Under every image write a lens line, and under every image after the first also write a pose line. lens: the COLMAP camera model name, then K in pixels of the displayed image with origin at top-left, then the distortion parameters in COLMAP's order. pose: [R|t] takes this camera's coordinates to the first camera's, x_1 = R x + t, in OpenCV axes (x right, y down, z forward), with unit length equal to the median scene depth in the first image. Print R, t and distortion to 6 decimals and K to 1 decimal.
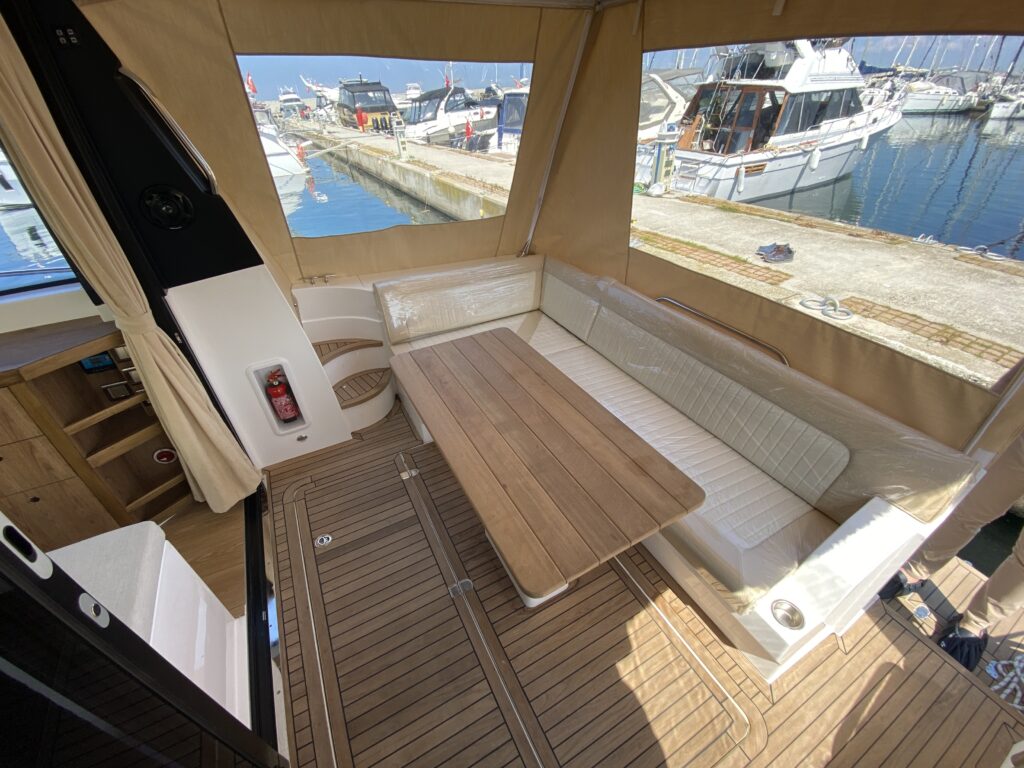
lens RADIAL K [[411.8, 0, 517.2], [0, 411.8, 380.7], [0, 0, 1]] dist [0.001013, -0.013648]
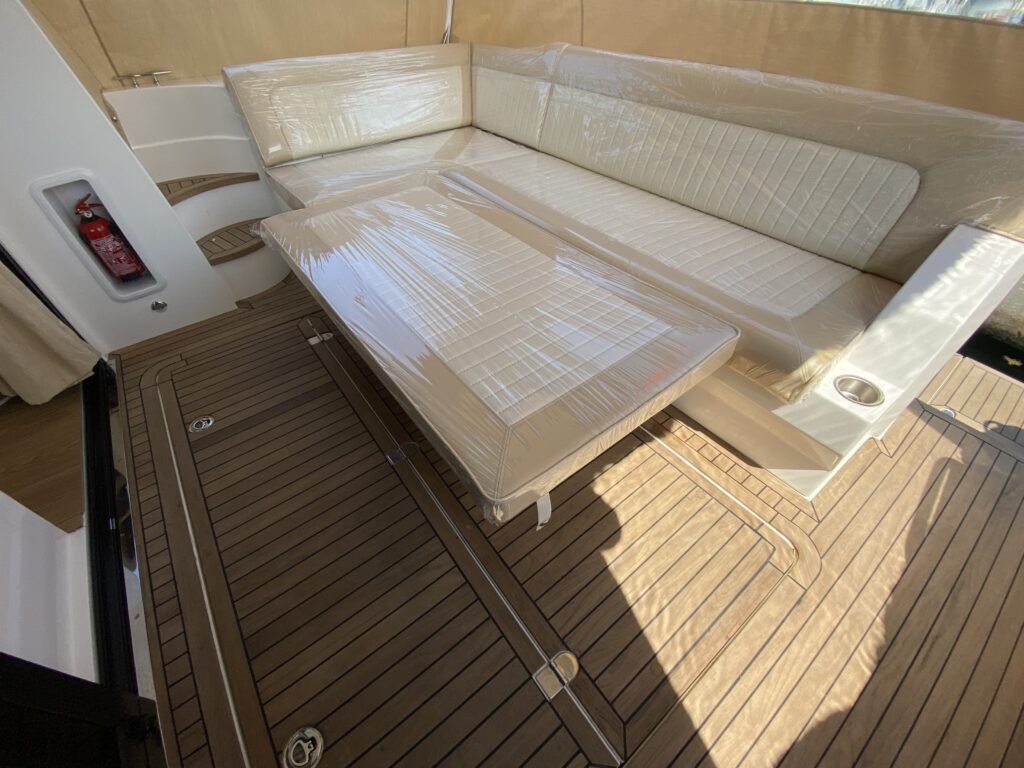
lens RADIAL K [[411.8, 0, 517.2], [0, 411.8, 380.7], [0, 0, 1]] dist [0.001013, -0.013648]
pose [[0.987799, -0.114713, 0.105332, 0.003890], [0.095973, 0.981039, 0.168382, 0.253333], [-0.122650, -0.156218, 0.980078, 0.253870]]
